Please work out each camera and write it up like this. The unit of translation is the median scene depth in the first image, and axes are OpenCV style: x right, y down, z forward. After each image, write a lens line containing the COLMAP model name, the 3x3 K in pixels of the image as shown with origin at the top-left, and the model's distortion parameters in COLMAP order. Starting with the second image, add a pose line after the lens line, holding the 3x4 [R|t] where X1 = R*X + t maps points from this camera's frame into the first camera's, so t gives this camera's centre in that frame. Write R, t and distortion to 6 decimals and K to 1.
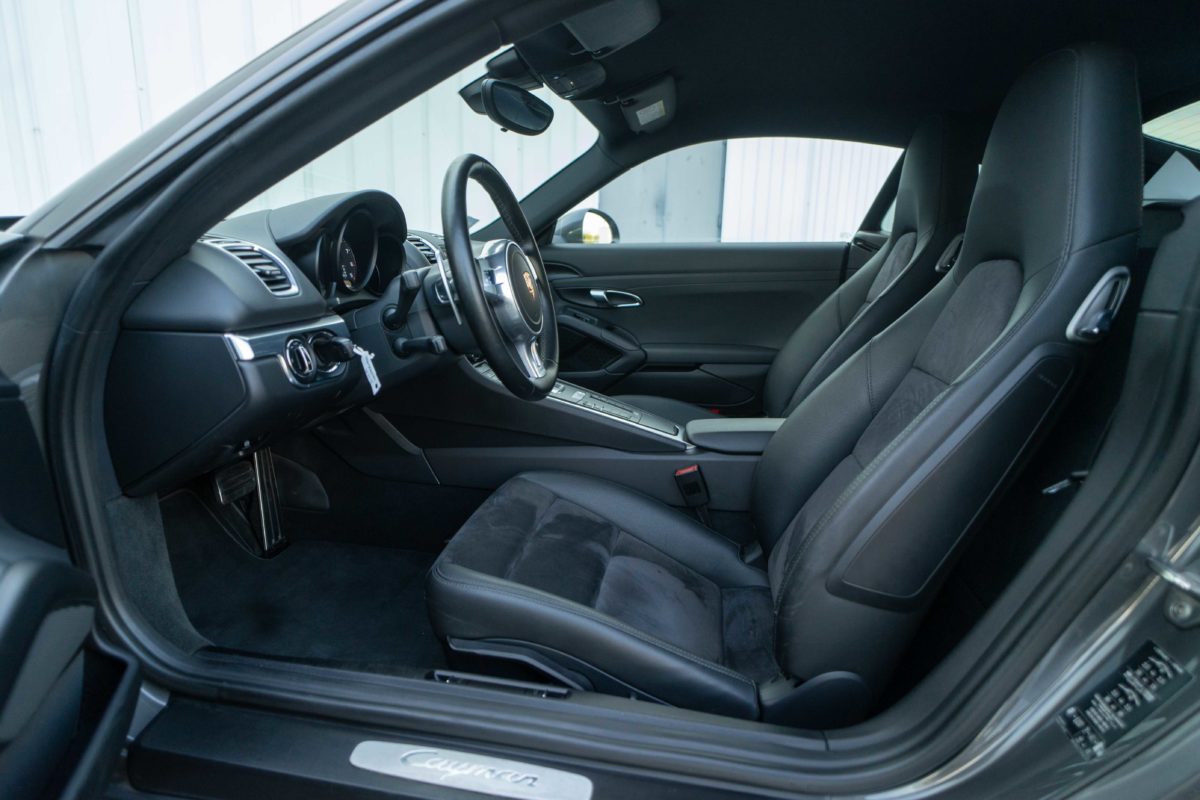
lens RADIAL K [[640.2, 0, 553.7], [0, 640.2, 405.5], [0, 0, 1]] dist [0.001468, -0.000210]
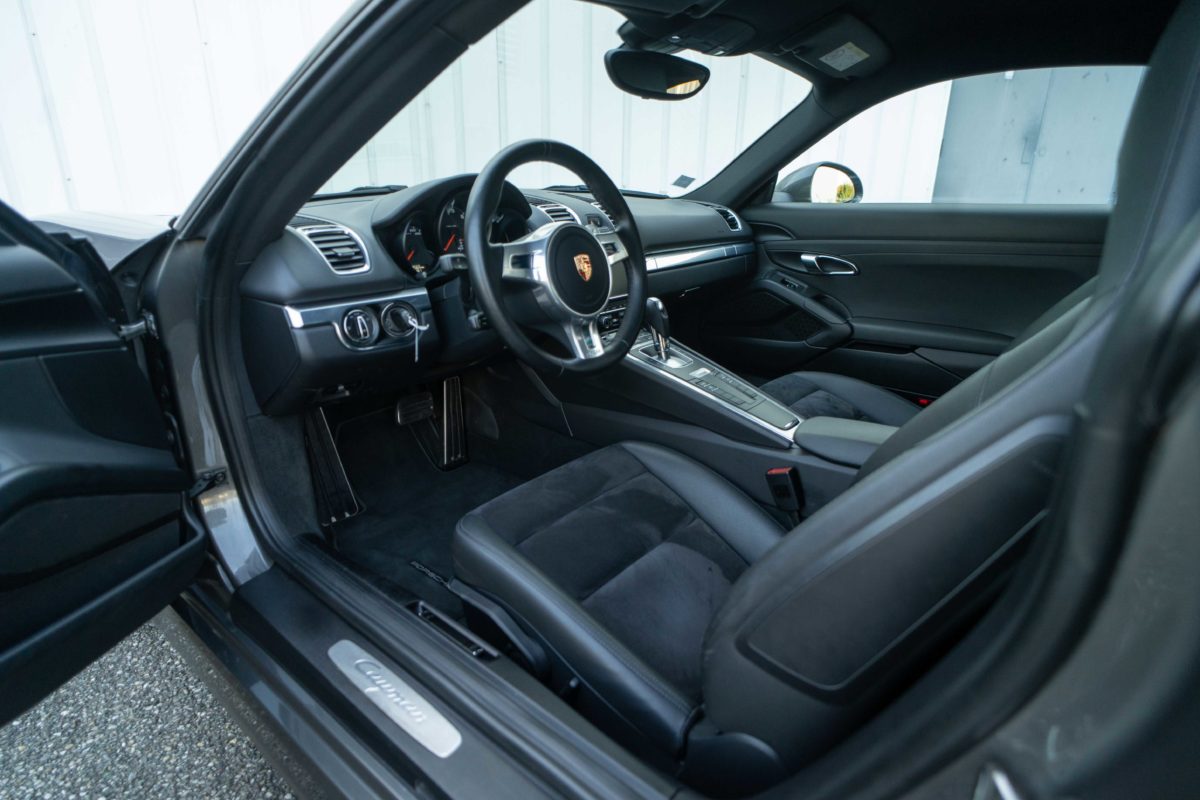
lens RADIAL K [[609.5, 0, 589.0], [0, 609.5, 394.6], [0, 0, 1]] dist [-0.001554, -0.000354]
pose [[0.885734, 0.142449, -0.441796, 0.323563], [-0.102588, 0.988287, 0.112980, -0.074861], [0.452715, -0.054747, 0.889973, 0.098322]]
